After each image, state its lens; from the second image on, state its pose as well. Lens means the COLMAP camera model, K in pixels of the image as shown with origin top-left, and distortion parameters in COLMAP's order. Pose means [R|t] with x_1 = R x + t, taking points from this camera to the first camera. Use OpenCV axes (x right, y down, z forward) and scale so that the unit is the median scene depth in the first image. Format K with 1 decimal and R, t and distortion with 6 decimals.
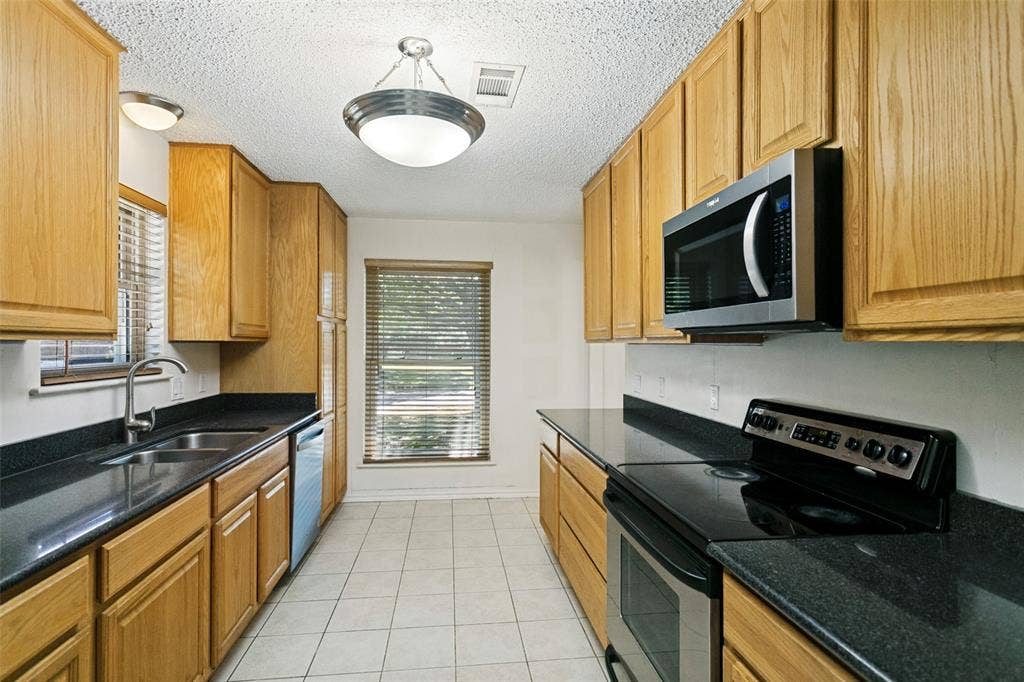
lens RADIAL K [[498.6, 0, 508.9], [0, 498.6, 338.6], [0, 0, 1]] dist [0.004817, 0.000313]
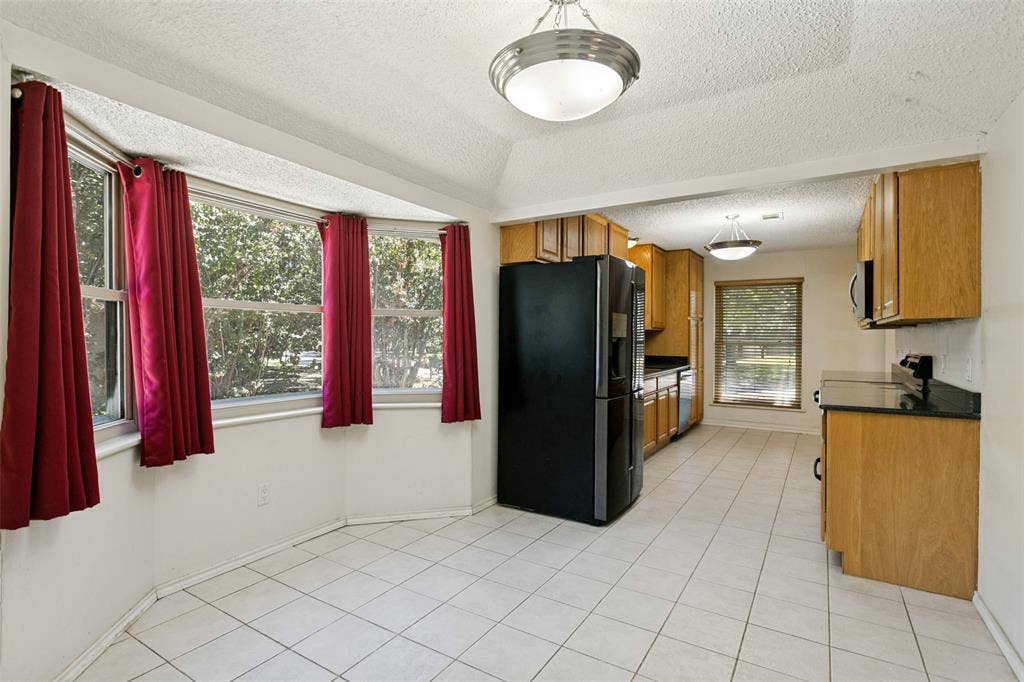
lens RADIAL K [[498.6, 0, 507.6], [0, 498.6, 343.4], [0, 0, 1]] dist [0.004817, 0.000313]
pose [[0.774032, 0.007146, -0.633106, 0.283531], [0.003955, 0.999862, 0.016121, 0.020827], [0.633134, -0.014983, 0.773897, -0.893961]]
